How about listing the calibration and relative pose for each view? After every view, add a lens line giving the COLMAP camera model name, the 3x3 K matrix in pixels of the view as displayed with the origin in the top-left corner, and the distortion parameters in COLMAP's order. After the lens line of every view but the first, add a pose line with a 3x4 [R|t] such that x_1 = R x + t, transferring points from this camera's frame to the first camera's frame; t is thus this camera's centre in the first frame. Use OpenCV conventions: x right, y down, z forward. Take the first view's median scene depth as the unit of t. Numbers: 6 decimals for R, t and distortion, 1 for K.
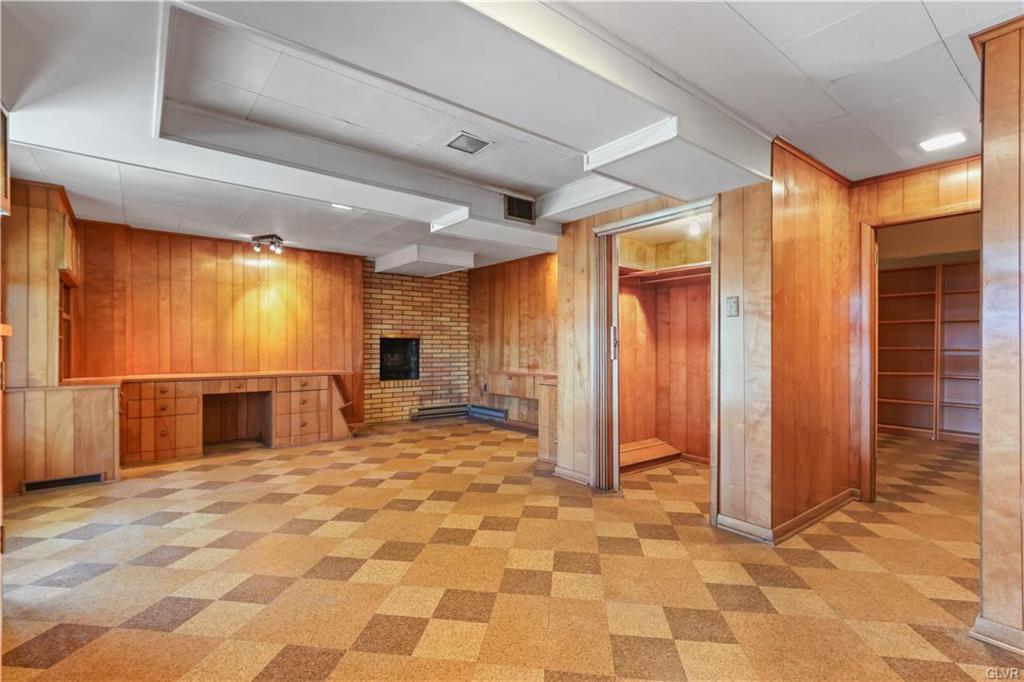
lens RADIAL K [[473.4, 0, 516.3], [0, 473.4, 344.4], [0, 0, 1]] dist [-0.002391, 0.003881]
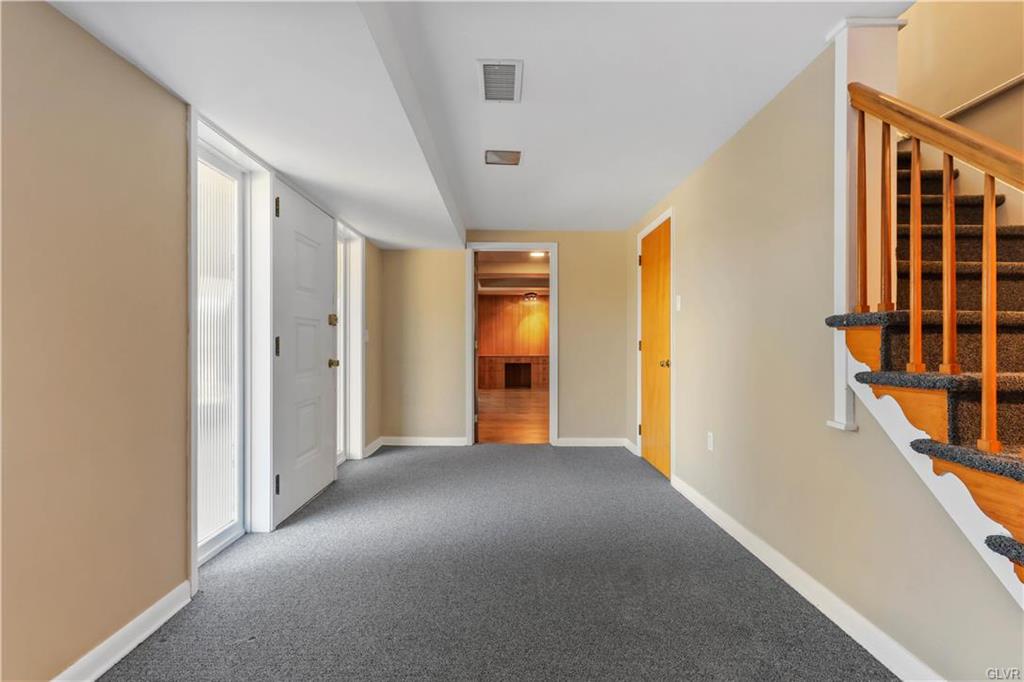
lens RADIAL K [[473.4, 0, 511.8], [0, 473.4, 340.5], [0, 0, 1]] dist [-0.002391, 0.003881]
pose [[0.787750, -0.001348, -0.615993, 0.840158], [-0.000023, 0.999998, -0.002217, -0.002092], [0.615995, 0.001760, 0.787748, -0.862128]]
